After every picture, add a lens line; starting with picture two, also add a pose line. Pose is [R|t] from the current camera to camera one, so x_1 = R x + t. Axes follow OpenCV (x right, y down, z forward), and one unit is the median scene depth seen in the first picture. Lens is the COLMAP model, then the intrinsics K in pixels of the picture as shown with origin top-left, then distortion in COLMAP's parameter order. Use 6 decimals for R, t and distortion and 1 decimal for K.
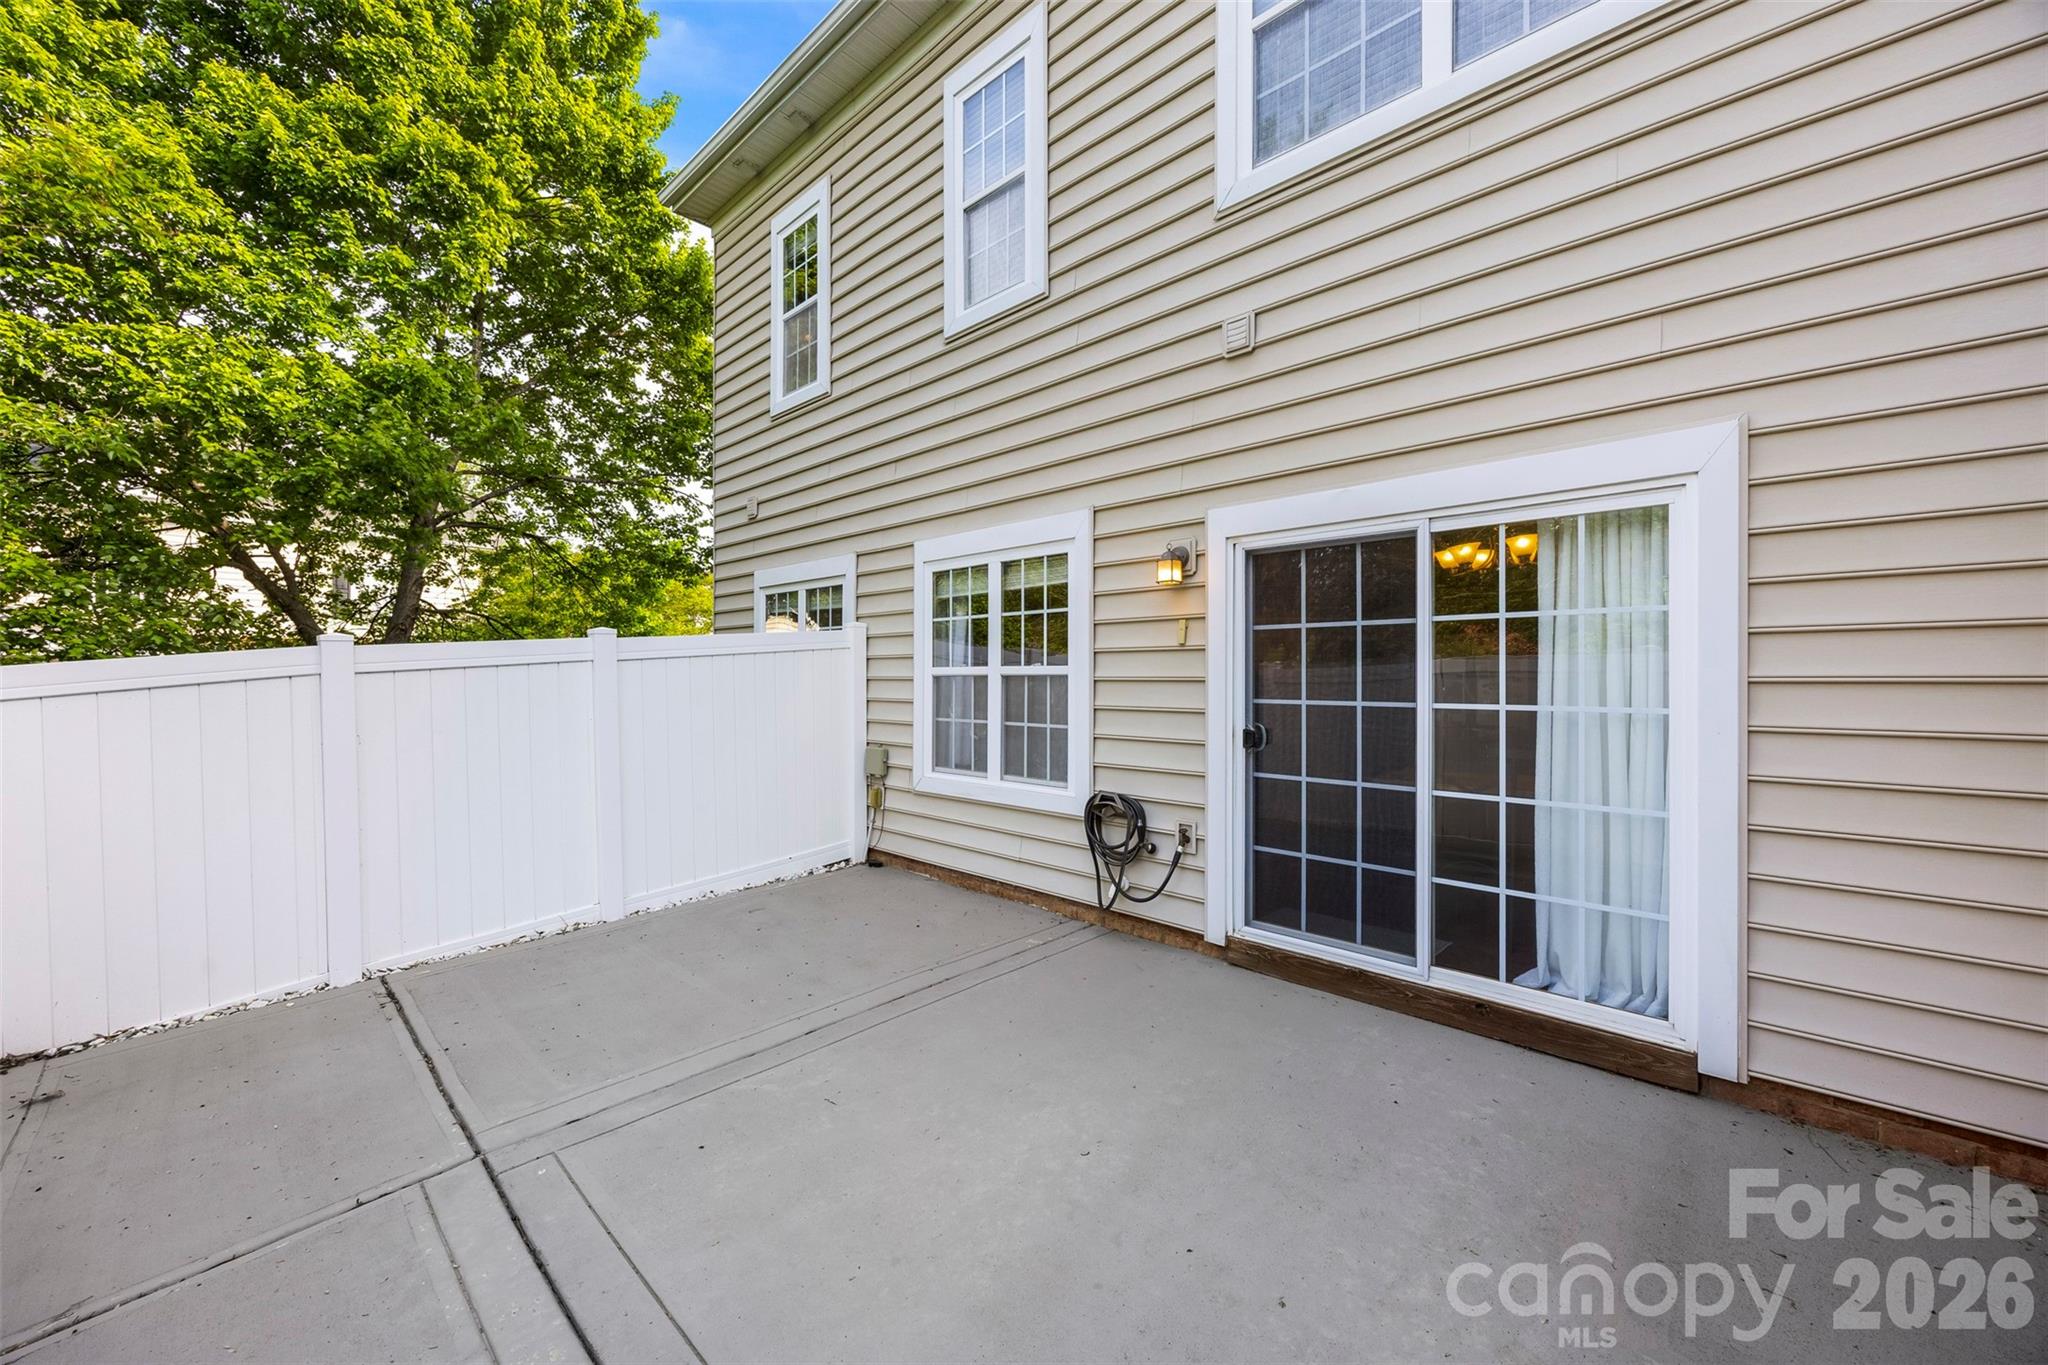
lens RADIAL K [[792.1, 0, 1023.2], [0, 792.1, 680.9], [0, 0, 1]] dist [-0.003396, -0.000216]
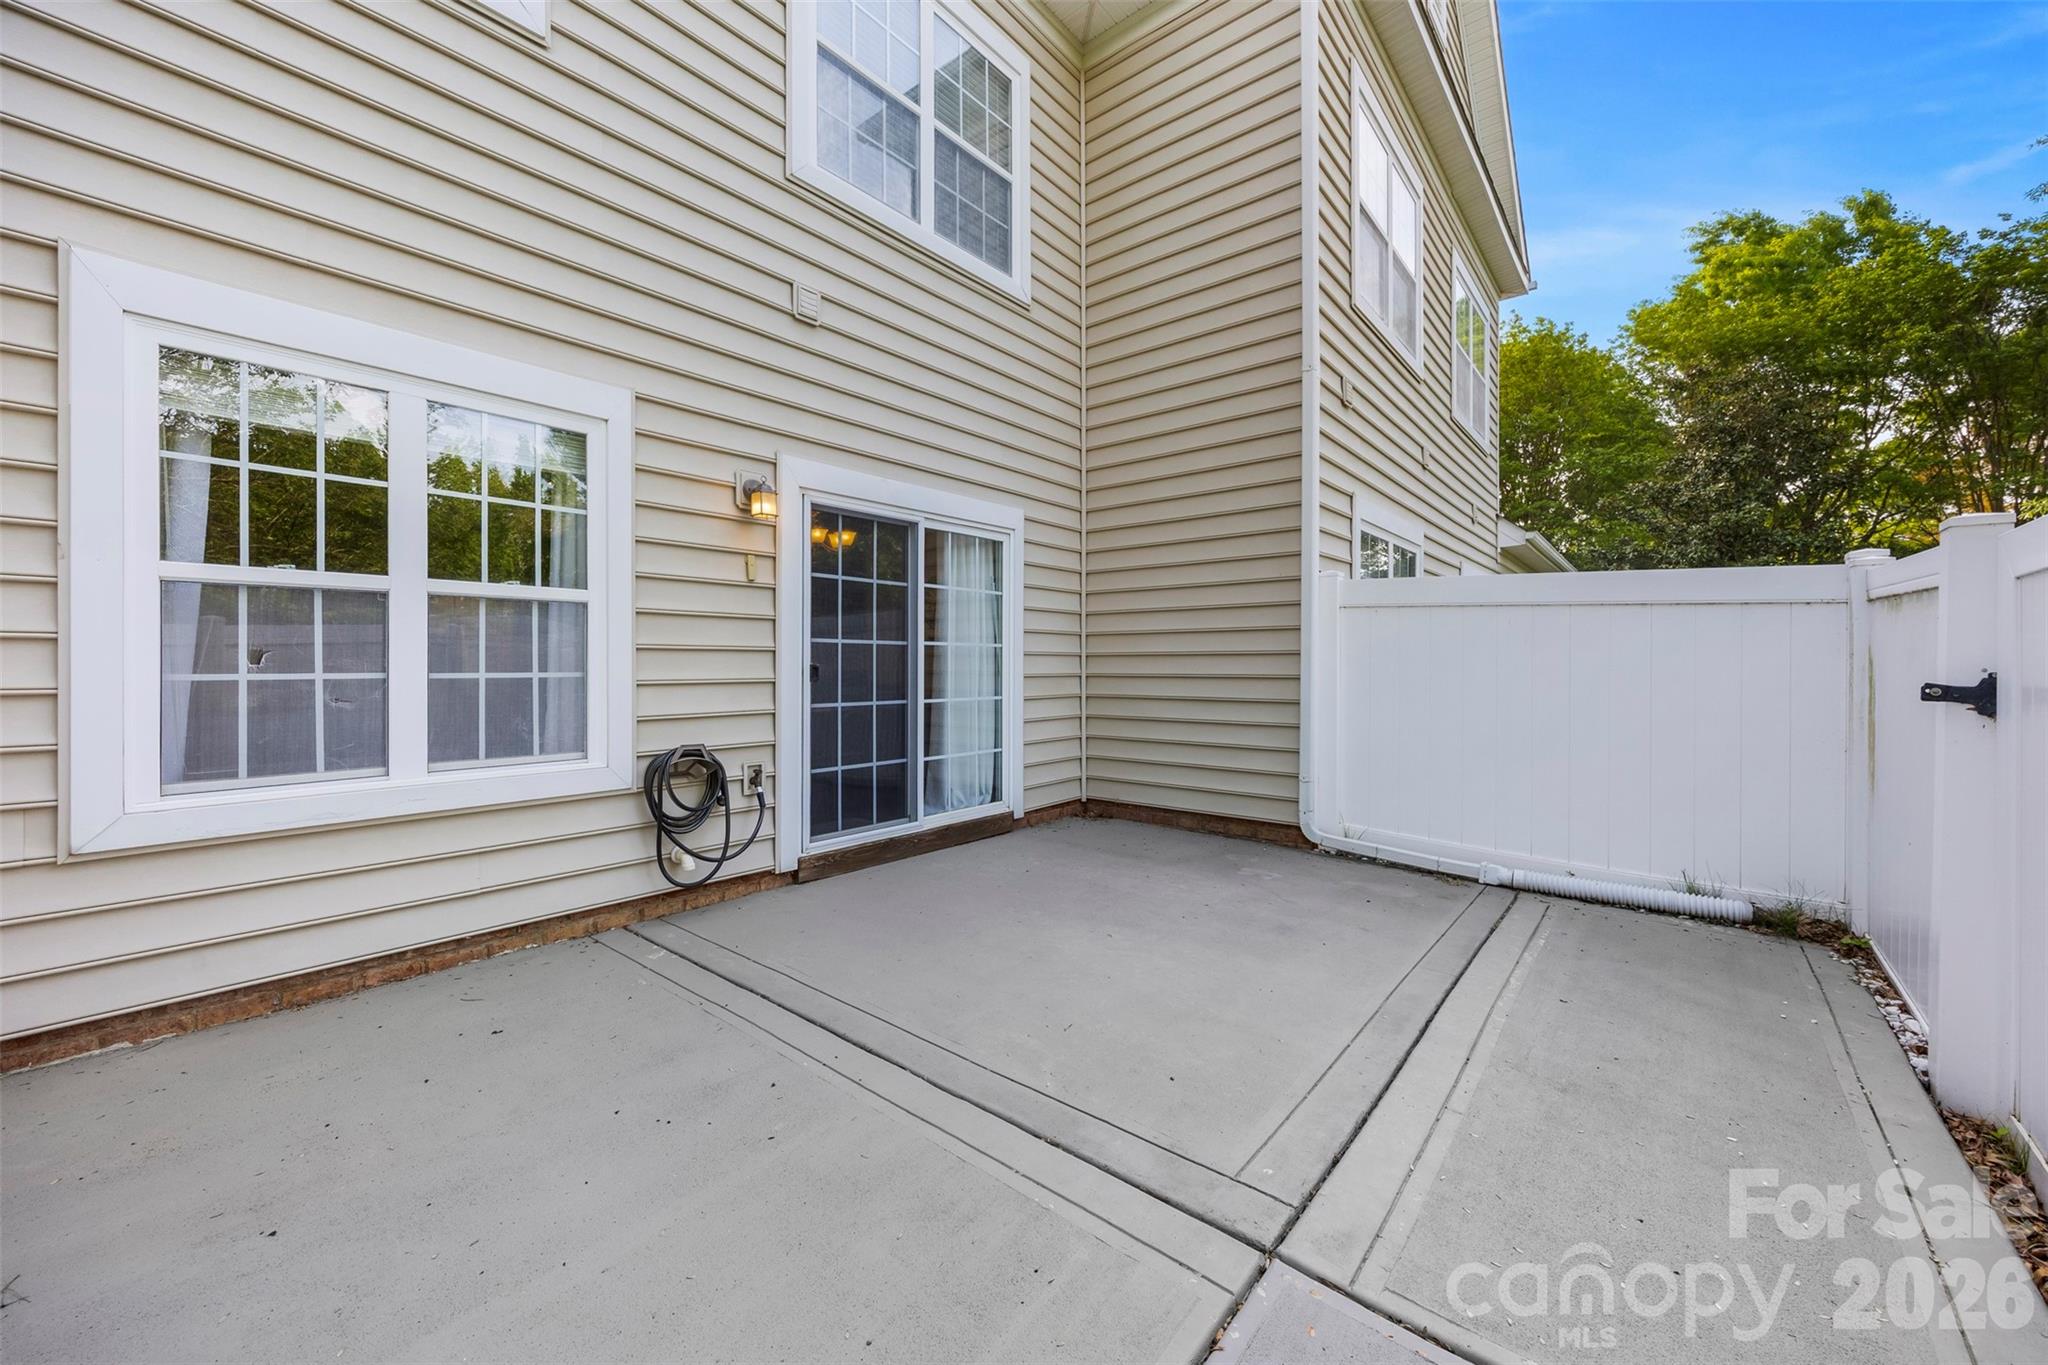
lens RADIAL K [[792.1, 0, 1021.3], [0, 792.1, 670.8], [0, 0, 1]] dist [-0.003396, -0.000216]
pose [[-0.088187, -0.005592, 0.996088, -0.819266], [0.002993, 0.999978, 0.005878, 0.061421], [-0.996099, 0.003499, -0.088169, 0.779627]]
